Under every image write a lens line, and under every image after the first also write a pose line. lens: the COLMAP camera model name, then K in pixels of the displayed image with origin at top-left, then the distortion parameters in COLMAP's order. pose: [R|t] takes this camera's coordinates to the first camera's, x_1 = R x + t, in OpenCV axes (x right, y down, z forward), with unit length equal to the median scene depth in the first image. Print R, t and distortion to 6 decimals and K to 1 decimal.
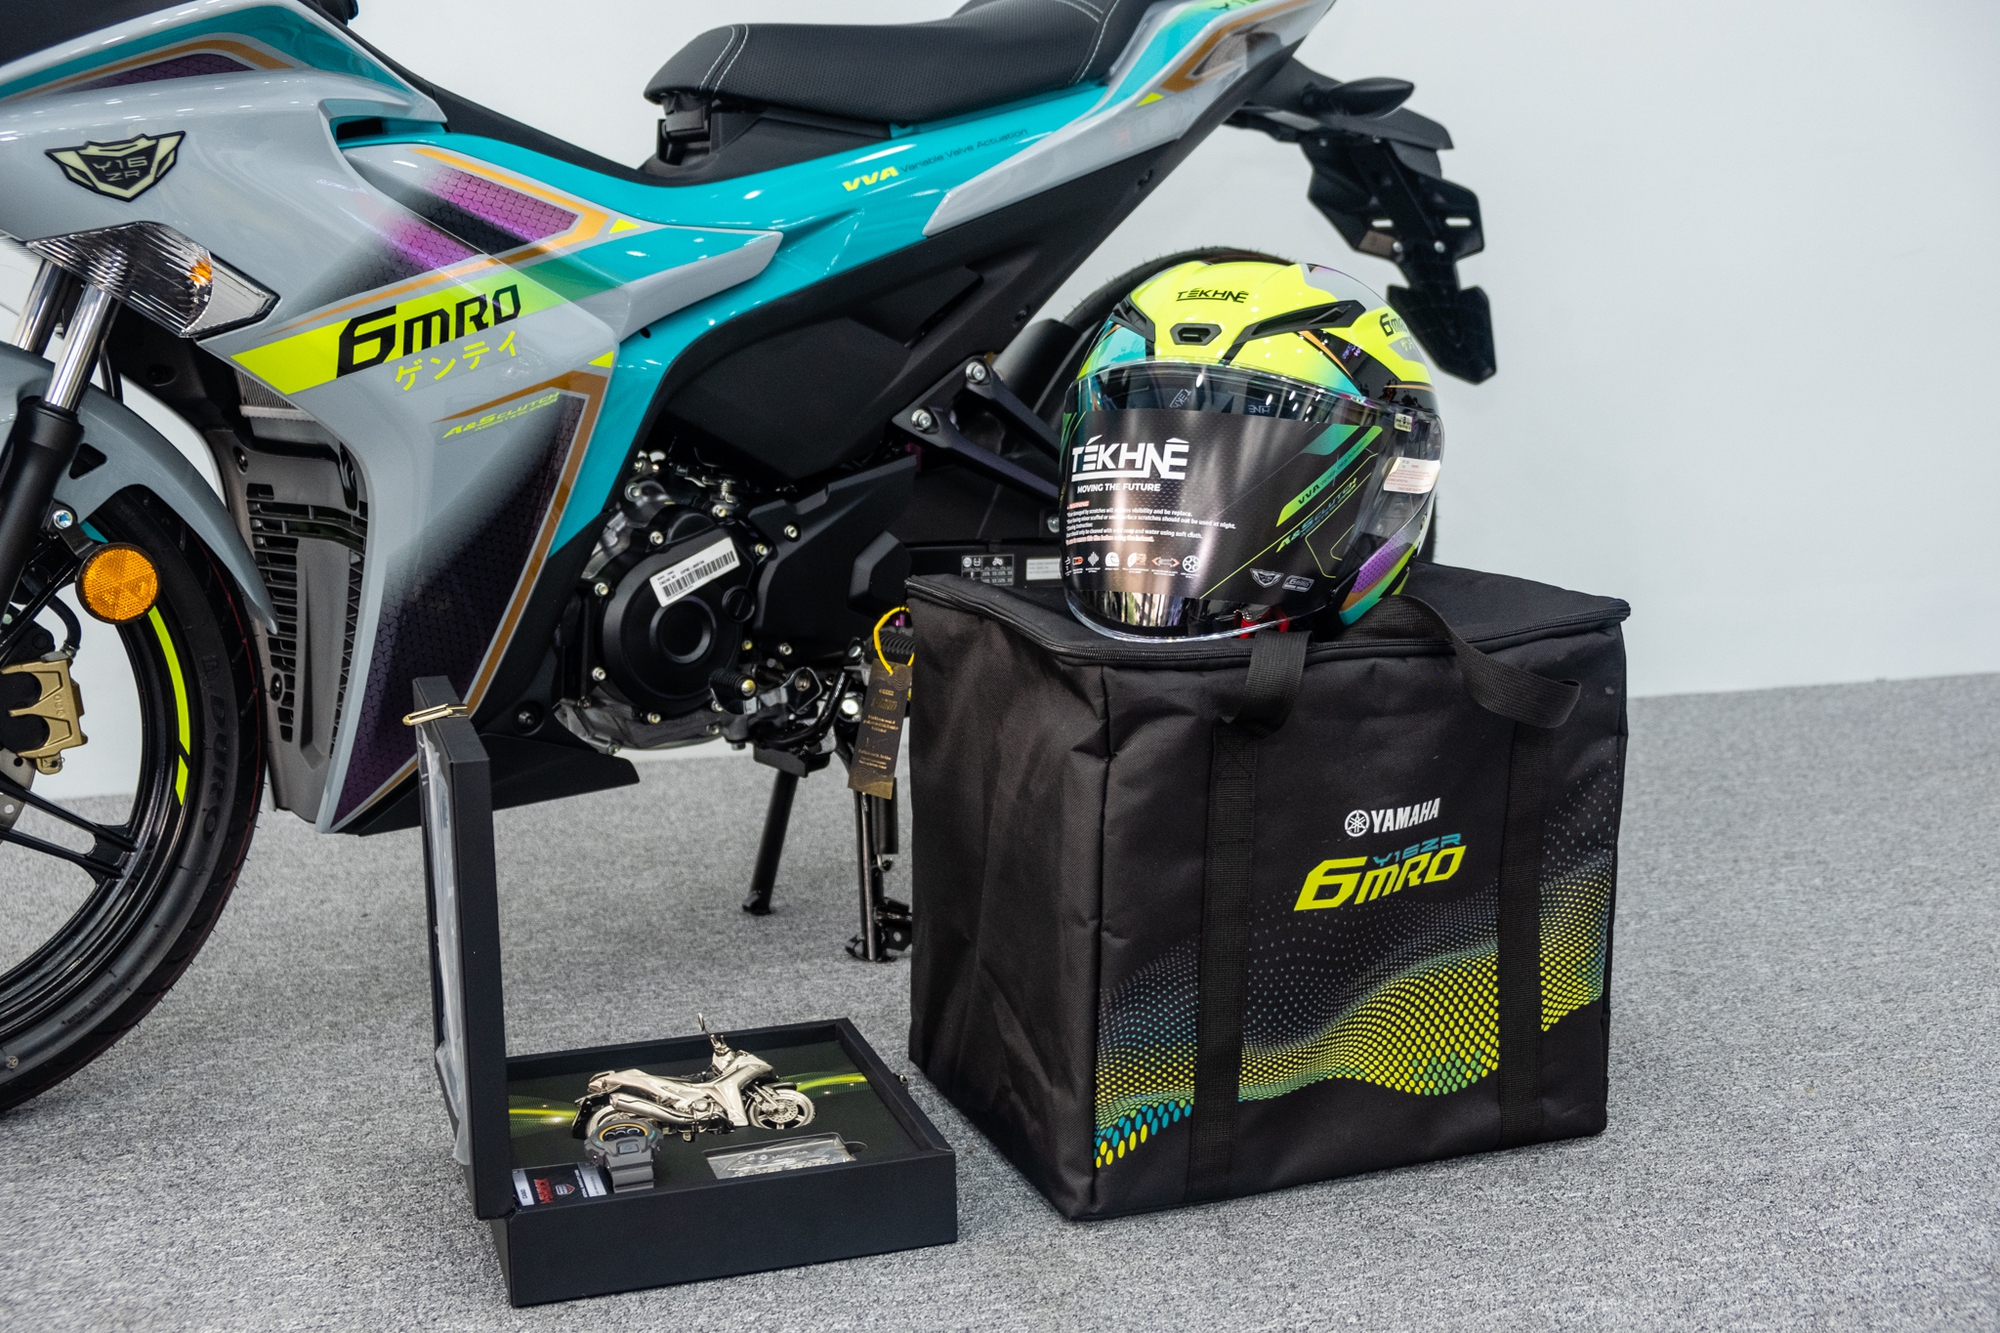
lens RADIAL K [[2414.4, 0, 1017.0], [0, 2414.4, 682.4], [0, 0, 1]] dist [-0.022359, 0.000000]
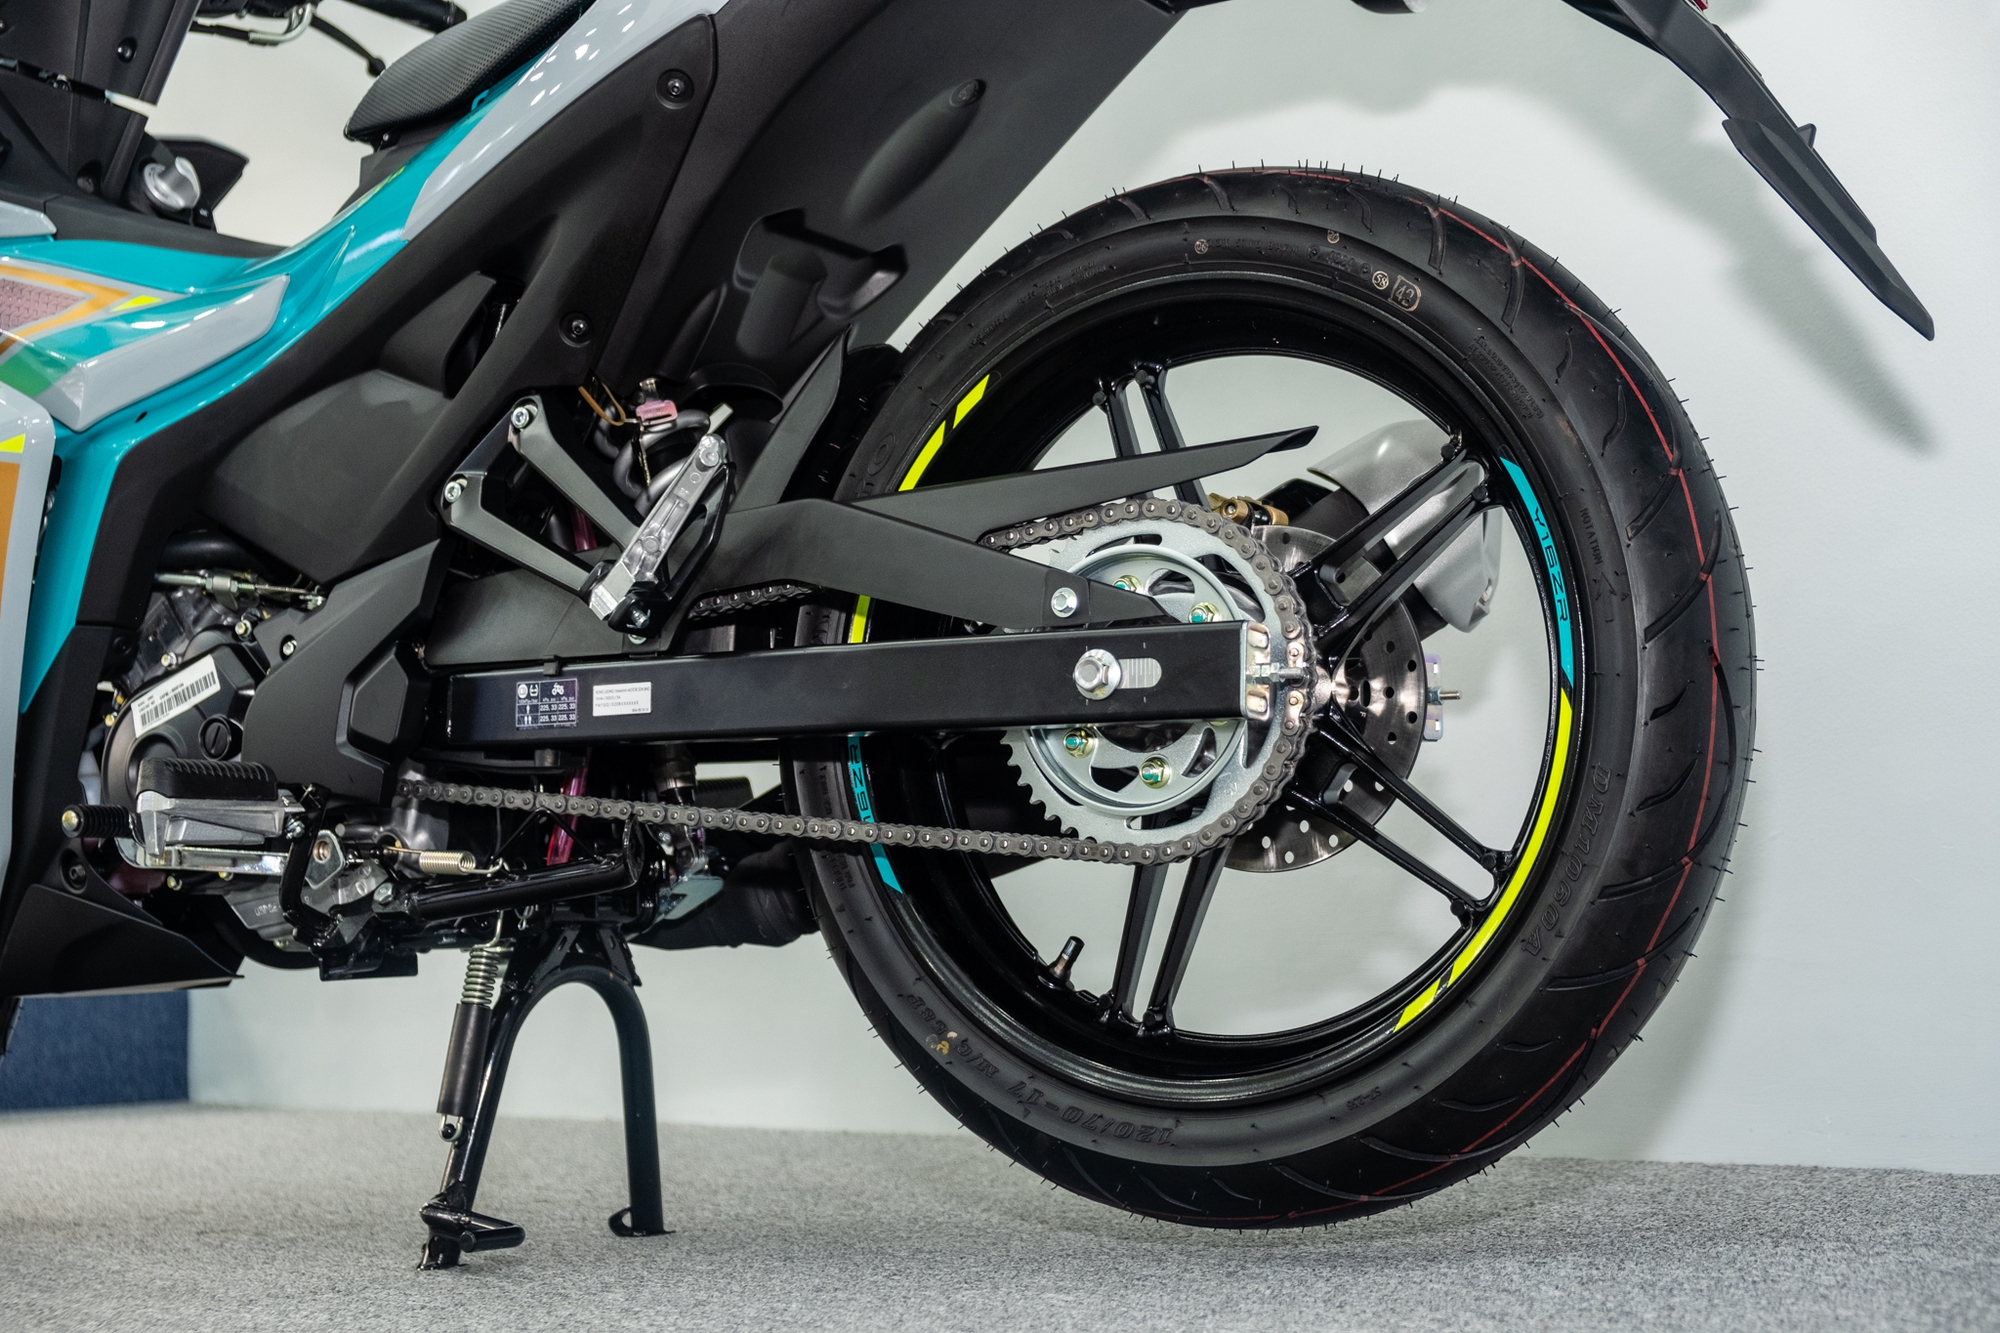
lens RADIAL K [[2729.1, 0, 1004.0], [0, 2729.1, 676.8], [0, 0, 1]] dist [-0.025856, 0.000000]
pose [[0.356241, -0.096425, -0.929405, 0.811105], [-0.130630, 0.979754, -0.151719, 0.049753], [0.925218, 0.175456, 0.336433, 0.937696]]
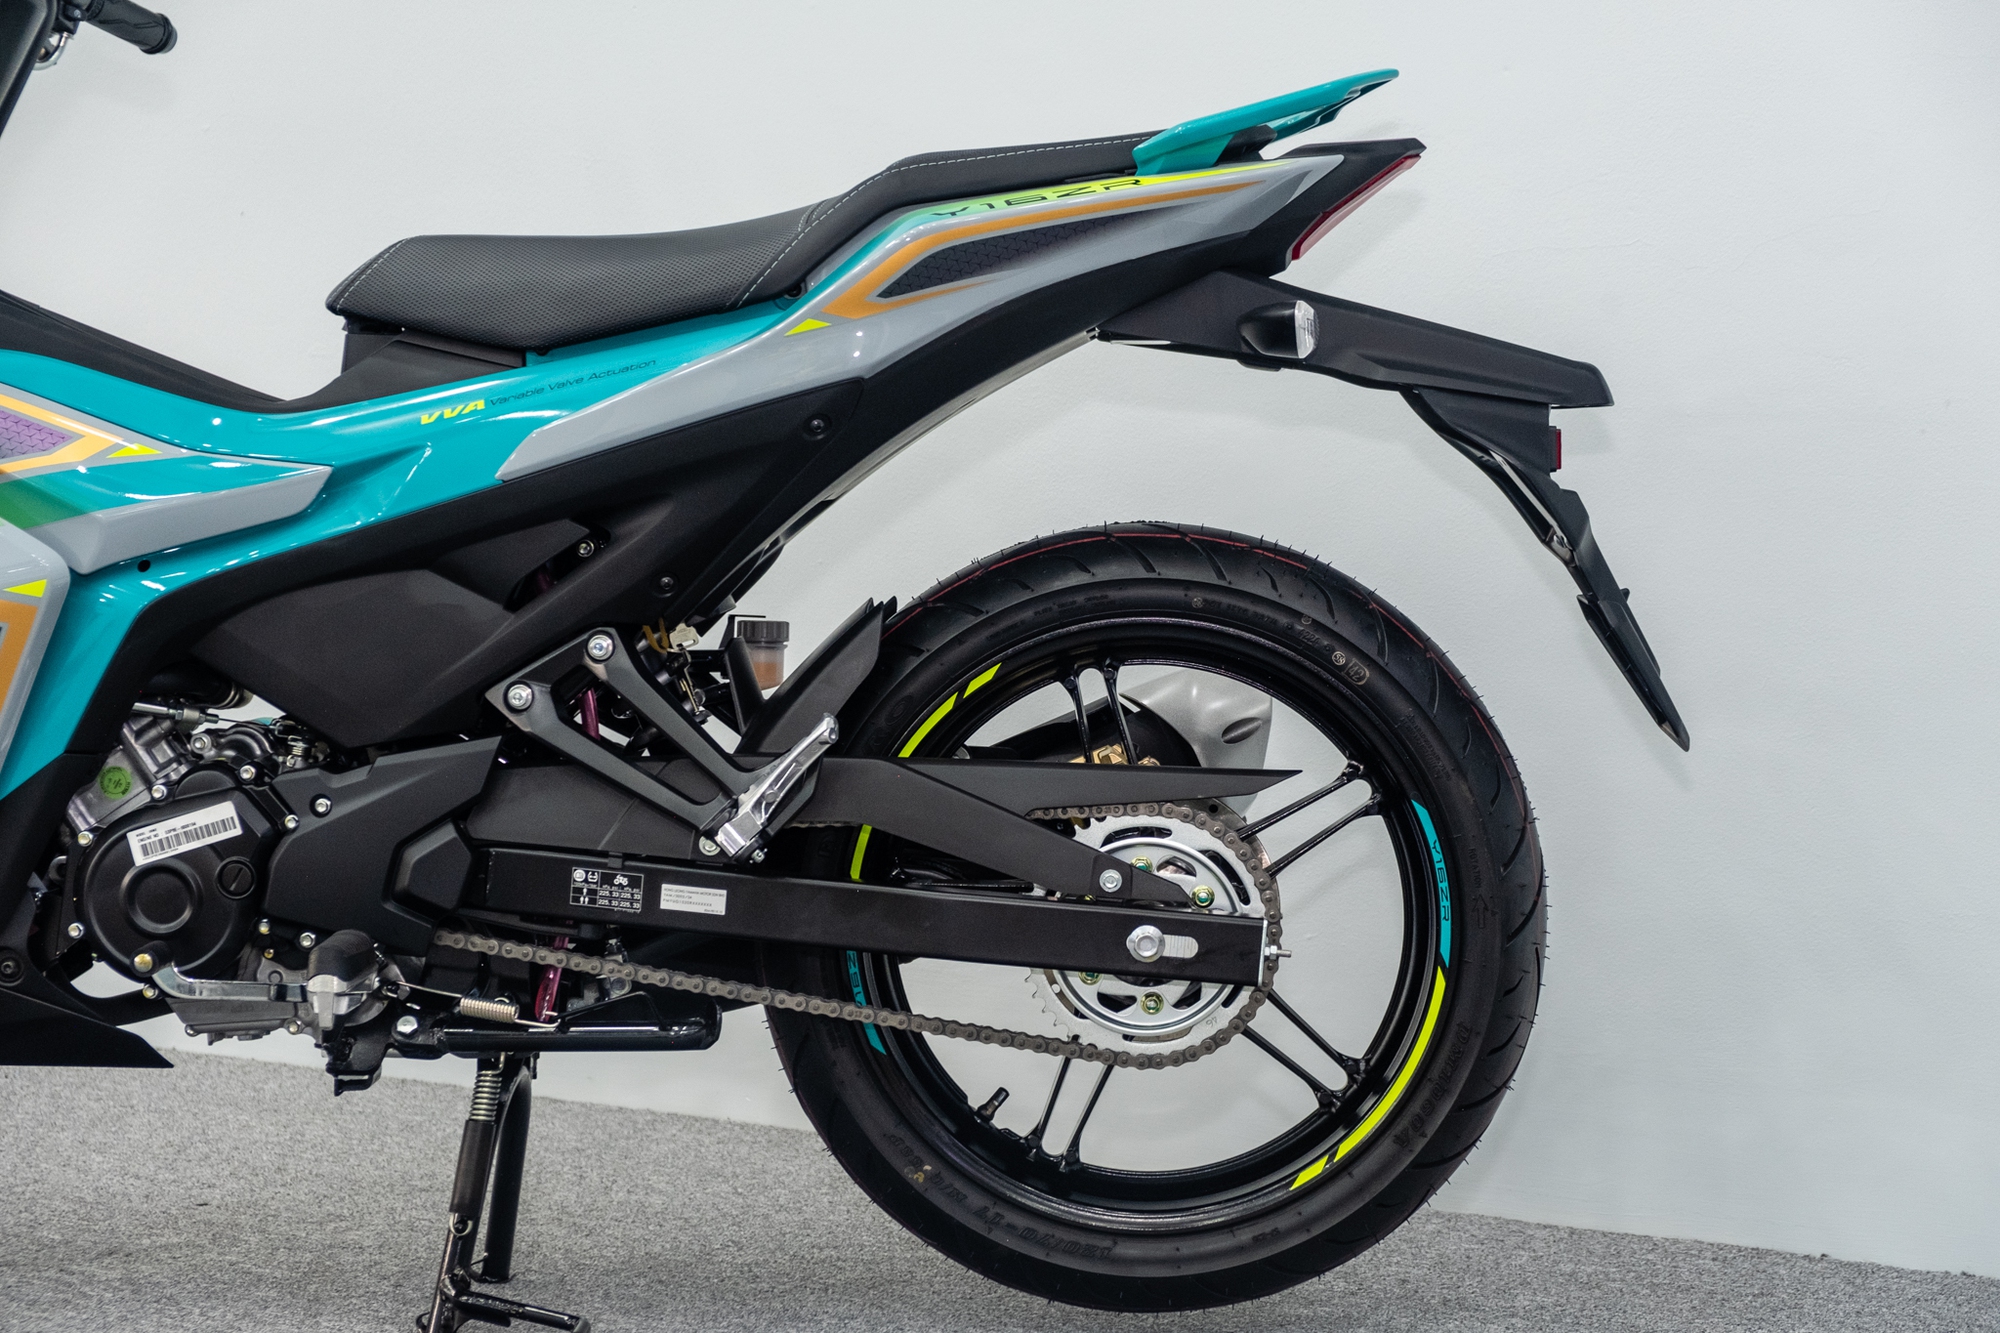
lens RADIAL K [[3638.3, 0, 1048.2], [0, 3638.3, 692.6], [0, 0, 1]] dist [0.014317, 0.000000]
pose [[0.763833, 0.081884, -0.640199, 0.961533], [-0.163708, 0.984061, -0.069458, -0.055348], [0.624307, 0.157860, 0.765063, 0.156062]]
